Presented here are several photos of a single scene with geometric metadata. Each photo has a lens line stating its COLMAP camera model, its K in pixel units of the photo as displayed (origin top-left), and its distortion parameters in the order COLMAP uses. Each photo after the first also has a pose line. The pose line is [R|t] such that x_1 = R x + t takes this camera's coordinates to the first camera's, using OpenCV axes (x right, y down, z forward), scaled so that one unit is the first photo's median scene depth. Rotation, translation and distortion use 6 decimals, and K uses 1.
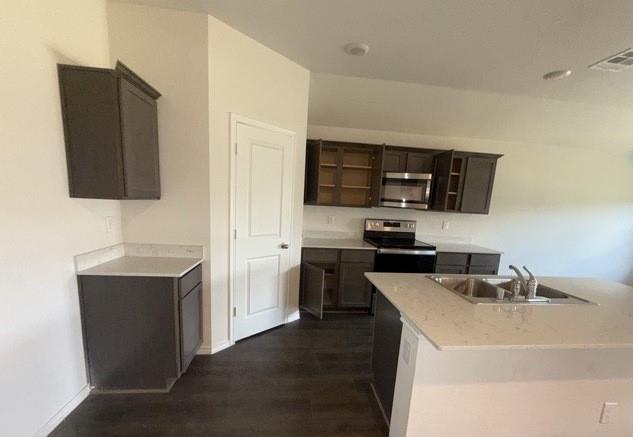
lens RADIAL K [[256.1, 0, 318.1], [0, 256.1, 239.0], [0, 0, 1]] dist [0.000322, 0.000159]
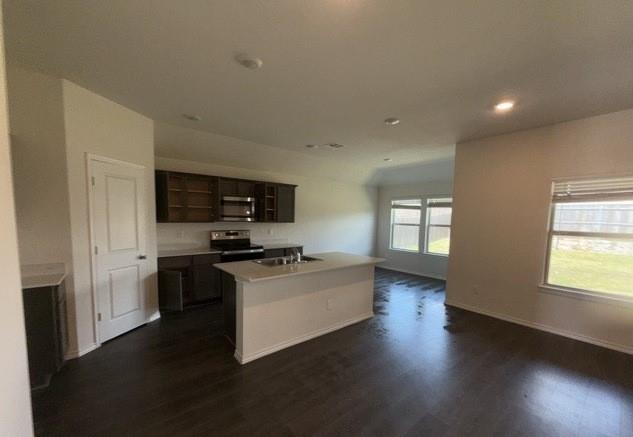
lens RADIAL K [[256.1, 0, 318.1], [0, 256.1, 239.0], [0, 0, 1]] dist [0.000322, 0.000159]
pose [[0.835052, -0.086686, 0.543300, -0.074614], [0.114198, 0.993312, -0.017034, 0.050495], [-0.538189, 0.076268, 0.839366, -0.414310]]
